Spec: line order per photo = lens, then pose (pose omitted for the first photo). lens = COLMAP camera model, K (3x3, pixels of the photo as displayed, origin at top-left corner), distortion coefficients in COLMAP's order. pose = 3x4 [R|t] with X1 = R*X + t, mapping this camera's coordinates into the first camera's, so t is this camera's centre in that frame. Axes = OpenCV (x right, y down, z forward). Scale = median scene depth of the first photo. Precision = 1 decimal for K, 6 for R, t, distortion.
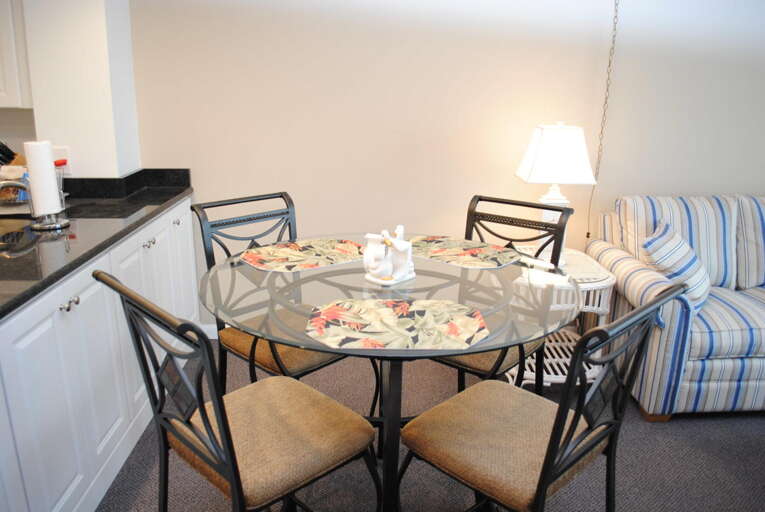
lens RADIAL K [[601.9, 0, 381.9], [0, 601.9, 255.6], [0, 0, 1]] dist [-0.063432, -0.022213]
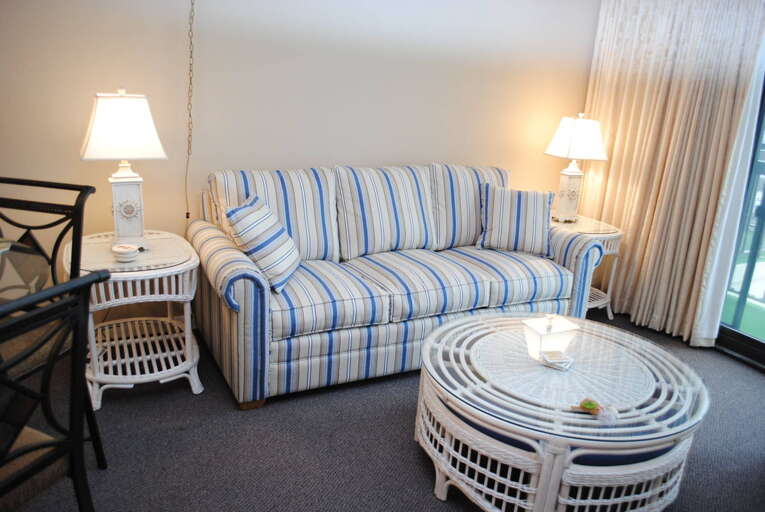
lens RADIAL K [[601.9, 0, 384.4], [0, 601.9, 253.1], [0, 0, 1]] dist [-0.063432, -0.022213]
pose [[0.906034, -0.081406, 0.415301, 0.270706], [0.070797, 0.996652, 0.040907, 0.008705], [-0.417241, -0.007661, 0.908764, 0.041951]]
